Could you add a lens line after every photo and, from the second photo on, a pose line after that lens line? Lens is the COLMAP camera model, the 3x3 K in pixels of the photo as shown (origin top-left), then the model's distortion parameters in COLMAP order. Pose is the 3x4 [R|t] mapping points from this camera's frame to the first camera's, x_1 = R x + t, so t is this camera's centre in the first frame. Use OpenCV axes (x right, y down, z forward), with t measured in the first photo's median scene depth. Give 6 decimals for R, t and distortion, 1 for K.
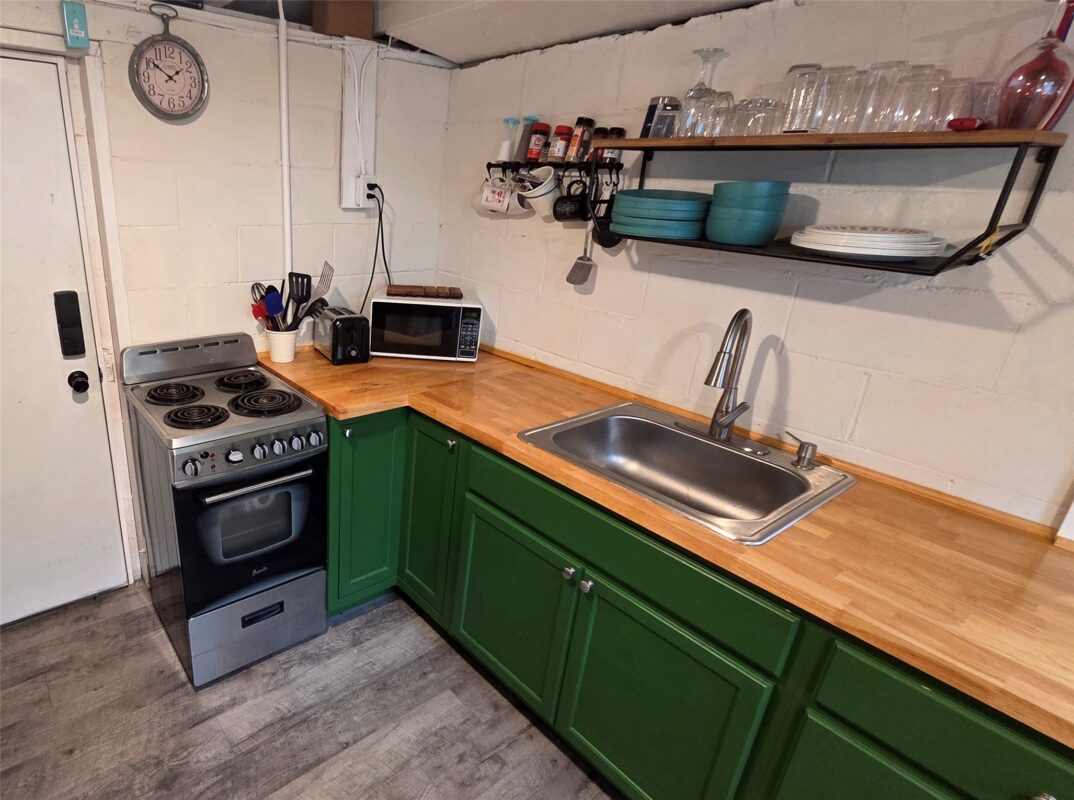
lens RADIAL K [[602.8, 0, 538.9], [0, 602.8, 416.8], [0, 0, 1]] dist [-0.001153, -0.000105]
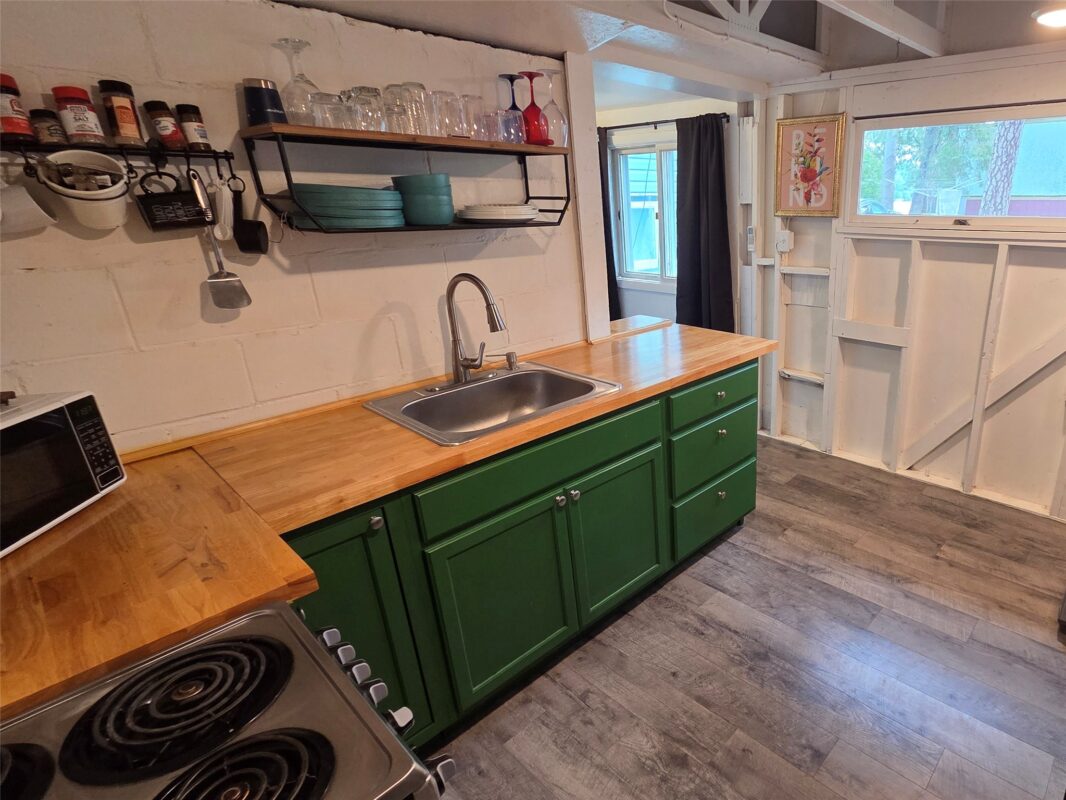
lens RADIAL K [[585.4, 0, 559.7], [0, 585.4, 403.1], [0, 0, 1]] dist [0.002891, 0.001103]
pose [[-0.029676, -0.358369, 0.933108, -0.796499], [0.370894, 0.862928, 0.343211, -0.252656], [-0.928201, 0.356269, 0.107309, 0.670647]]
